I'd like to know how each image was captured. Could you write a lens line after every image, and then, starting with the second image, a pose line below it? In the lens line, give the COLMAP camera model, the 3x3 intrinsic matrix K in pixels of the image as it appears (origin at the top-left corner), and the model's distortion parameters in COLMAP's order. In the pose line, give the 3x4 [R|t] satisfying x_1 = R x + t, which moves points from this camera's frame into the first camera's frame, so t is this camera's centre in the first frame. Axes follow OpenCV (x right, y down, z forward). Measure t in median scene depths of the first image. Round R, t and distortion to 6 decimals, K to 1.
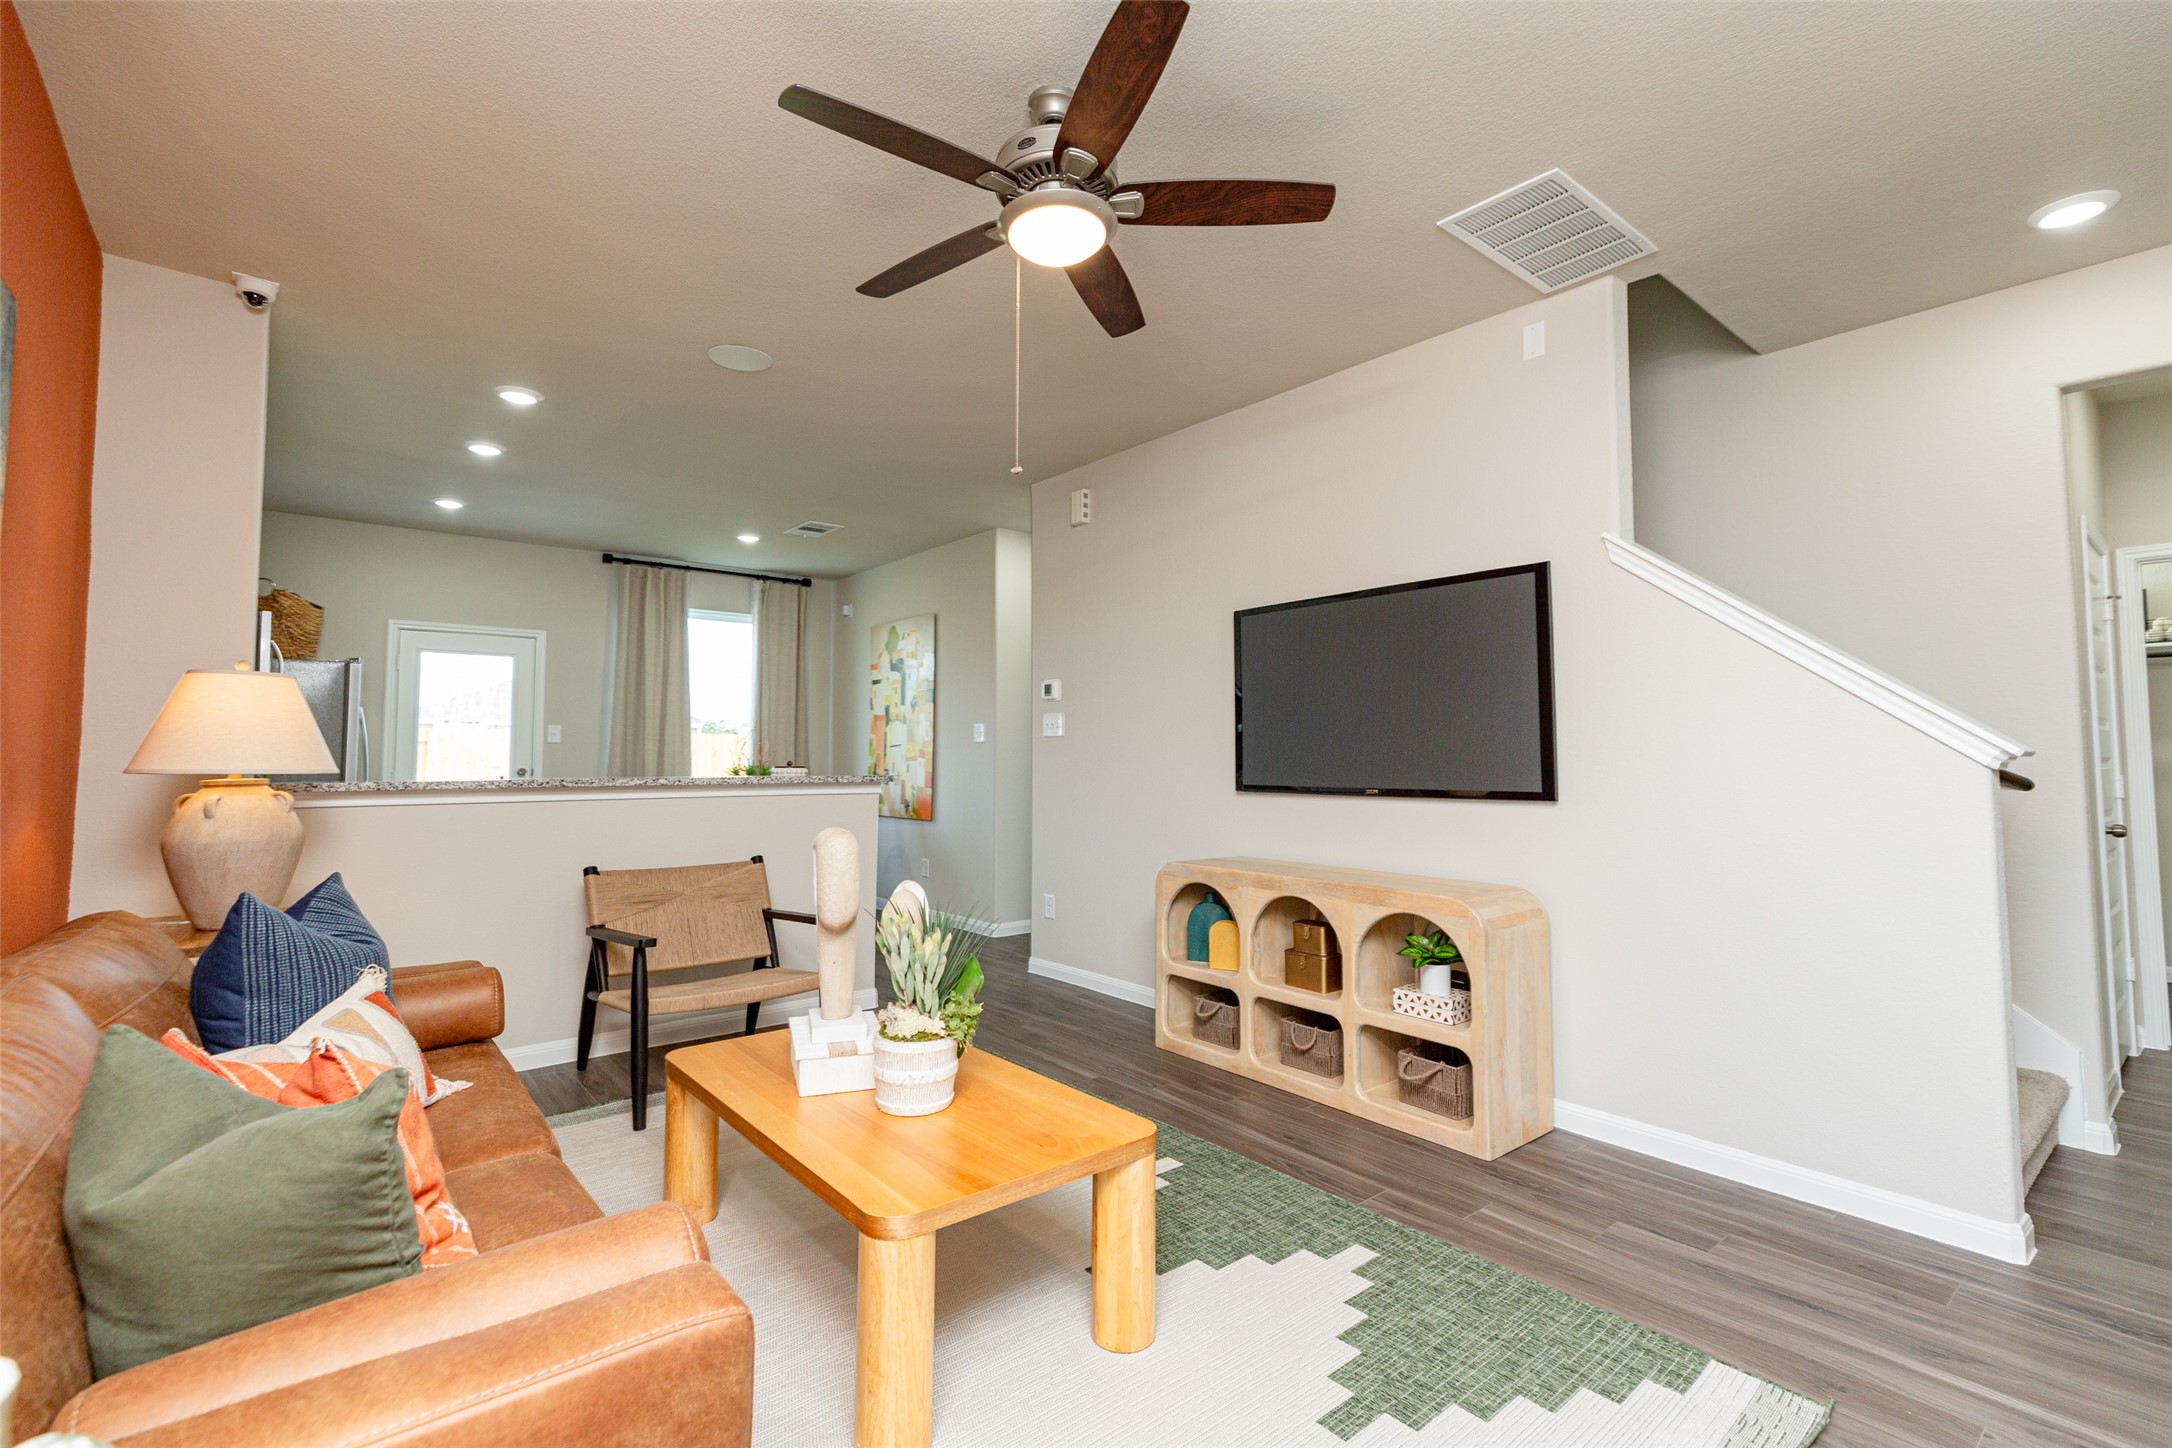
lens RADIAL K [[969.8, 0, 1087.3], [0, 969.8, 705.0], [0, 0, 1]] dist [0.003267, 0.000676]
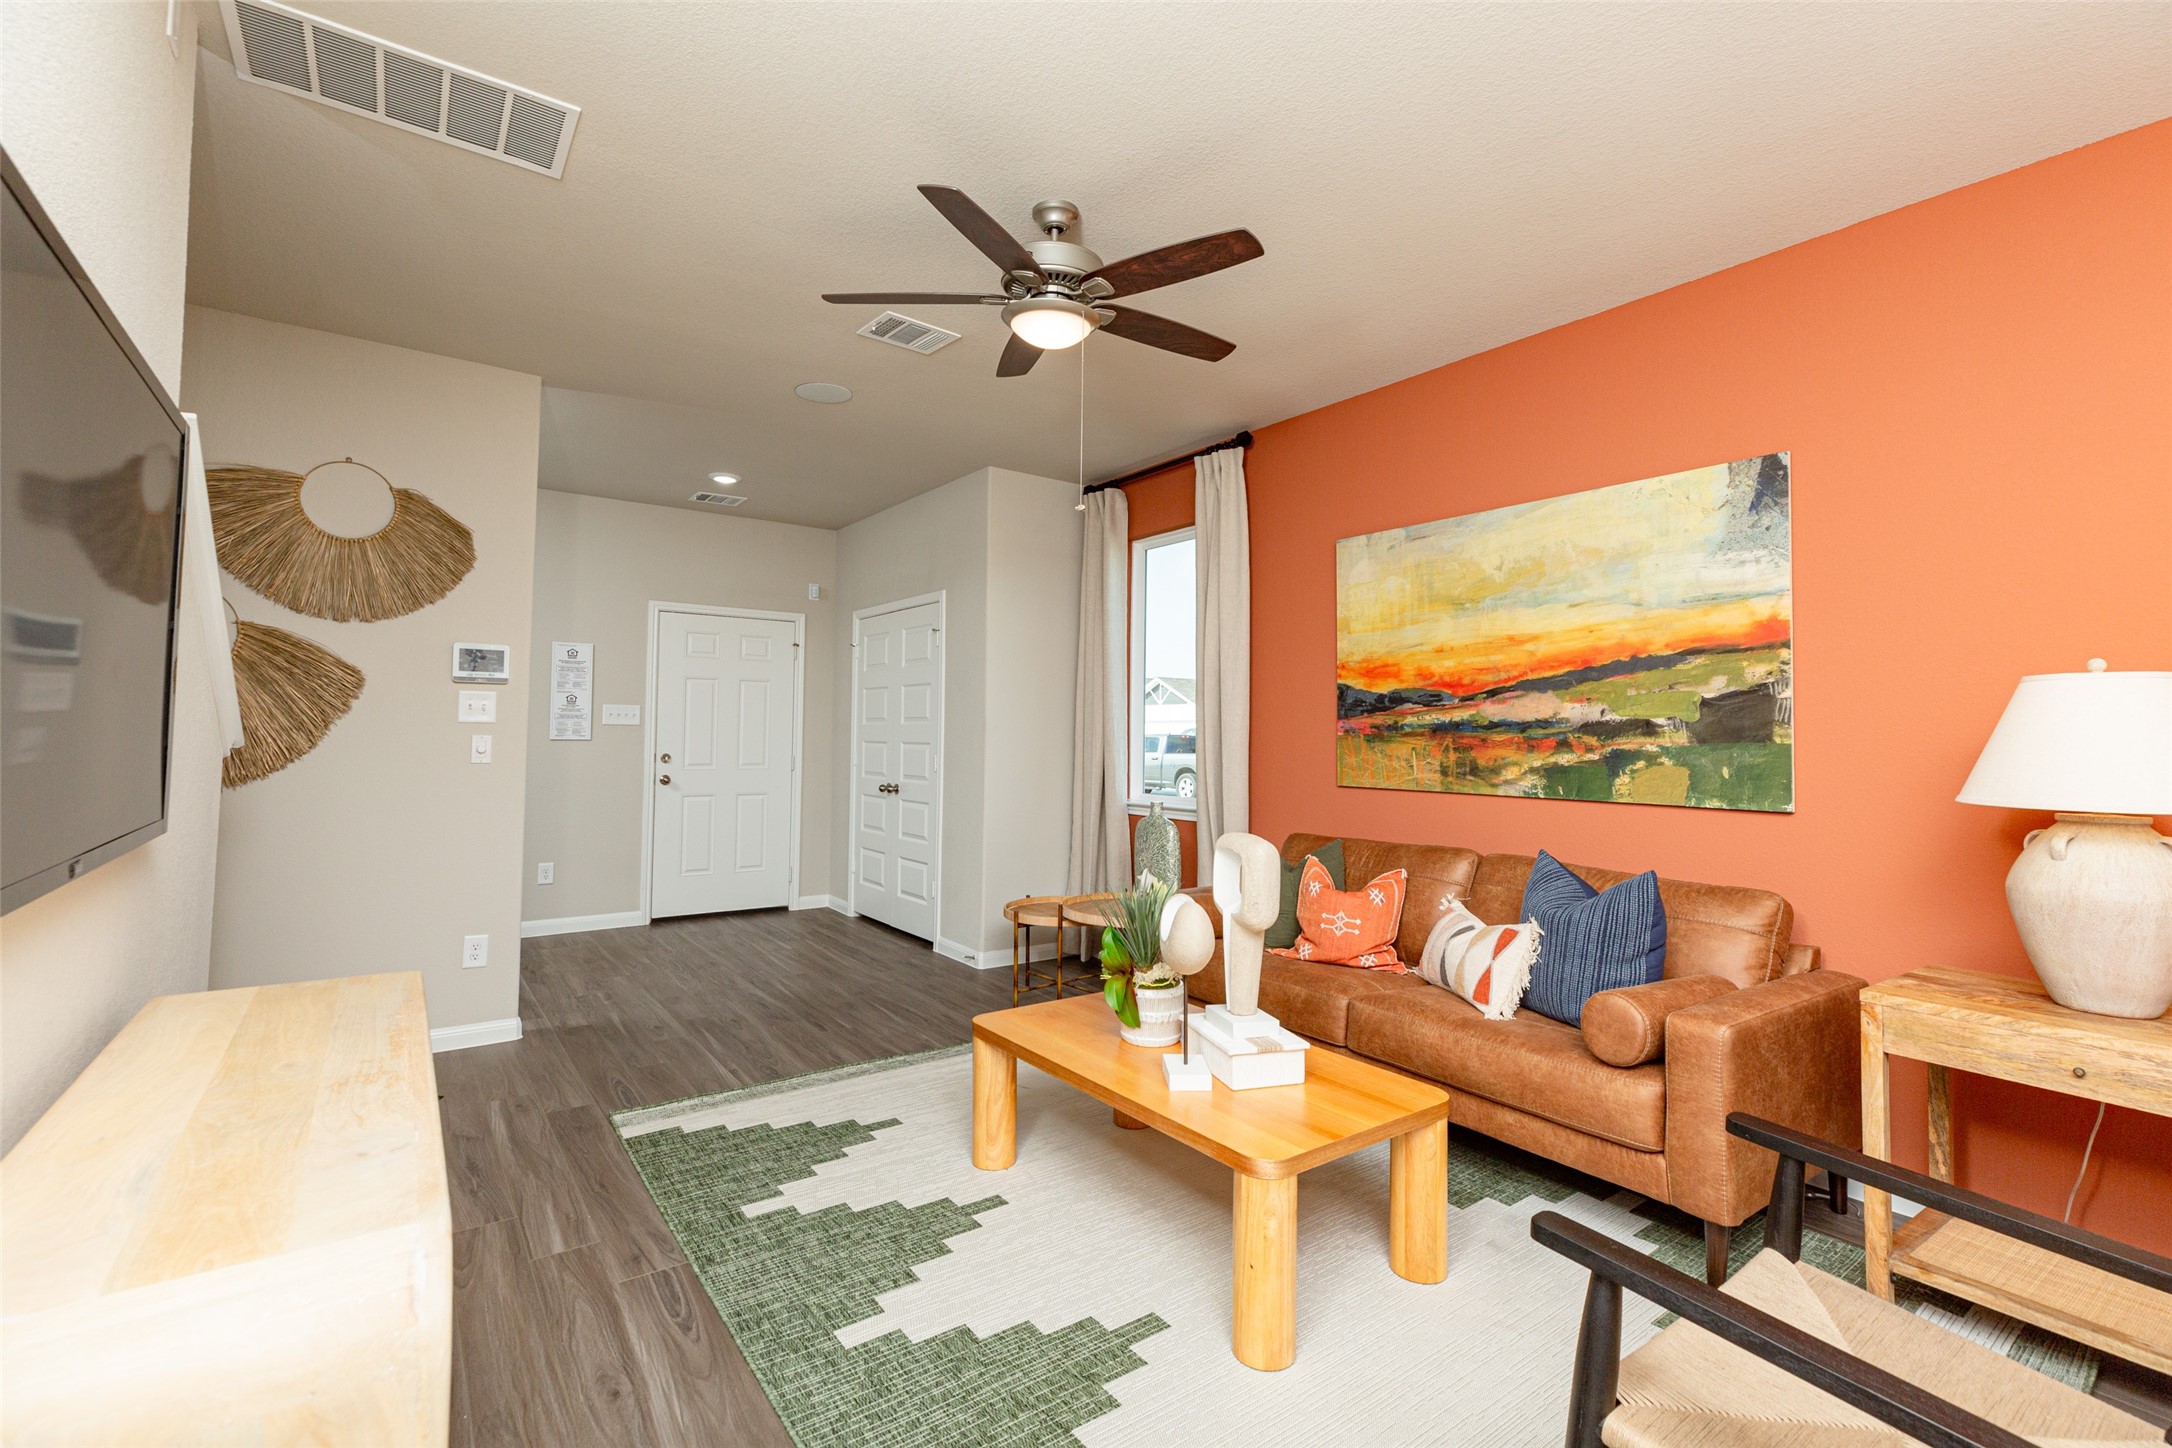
lens RADIAL K [[969.8, 0, 1087.3], [0, 969.8, 705.0], [0, 0, 1]] dist [0.003267, 0.000676]
pose [[-0.998075, -0.013794, 0.060460, -0.083937], [-0.019121, 0.995898, -0.088435, 0.047241], [-0.058992, -0.089420, -0.994245, 1.167133]]
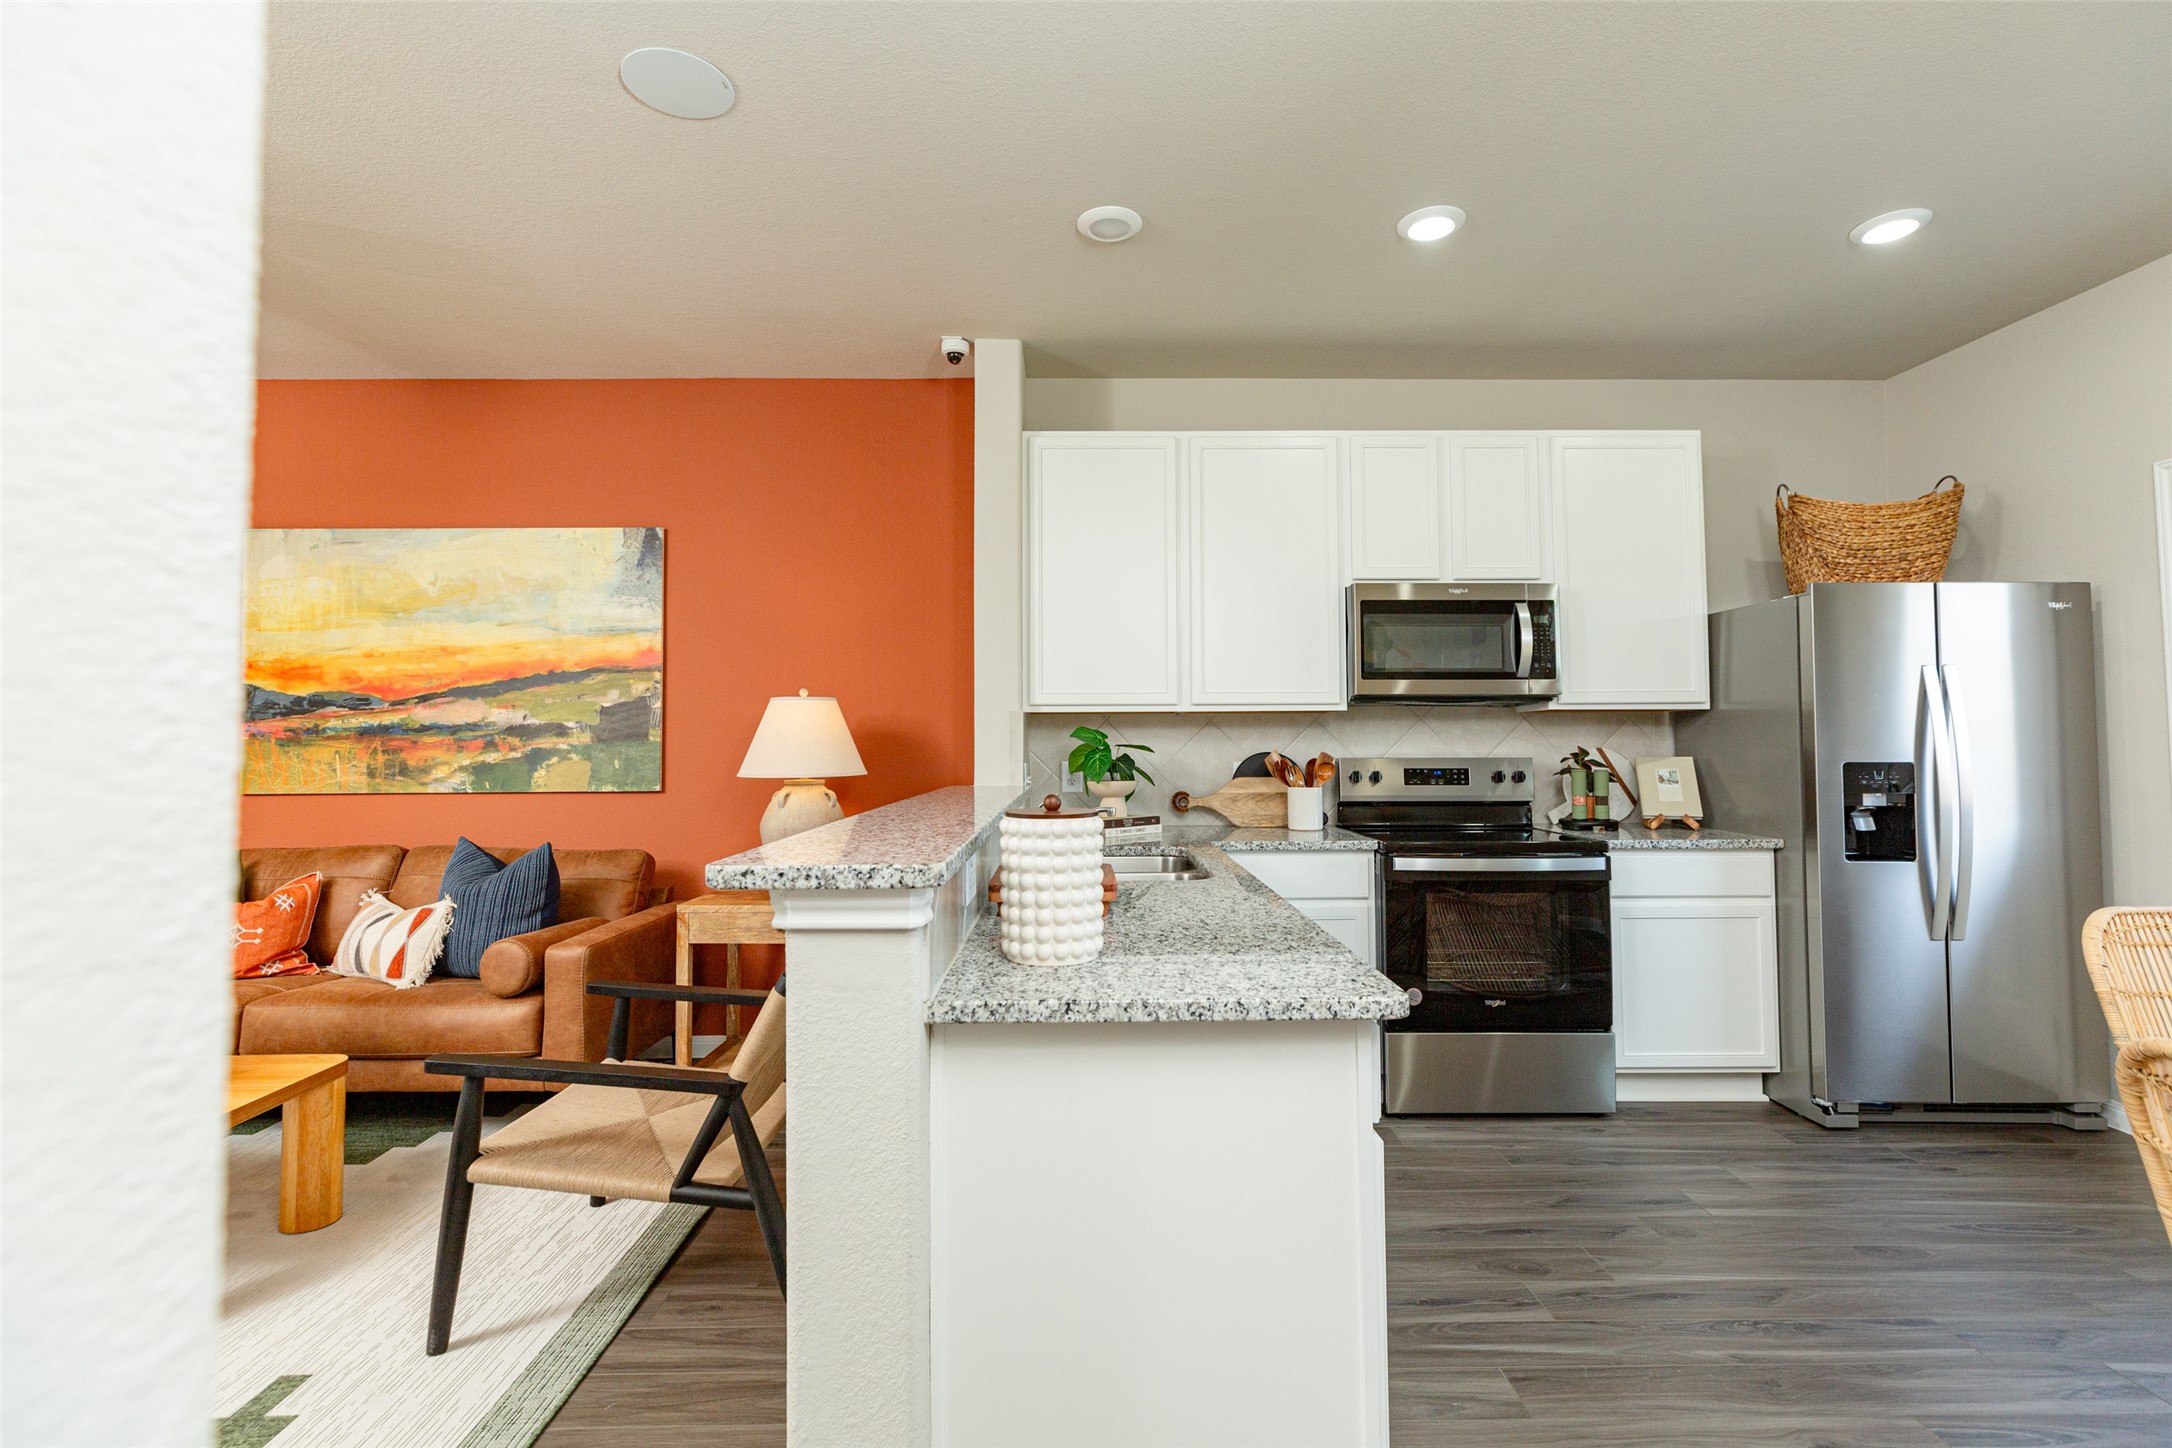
lens RADIAL K [[976.7, 0, 1088.6], [0, 976.7, 704.7], [0, 0, 1]] dist [0.003819, -0.000151]
pose [[-0.627400, -0.028906, -0.778160, -0.061195], [0.046507, 0.996136, -0.074500, 0.058948], [0.777307, -0.082931, -0.623632, 1.366865]]
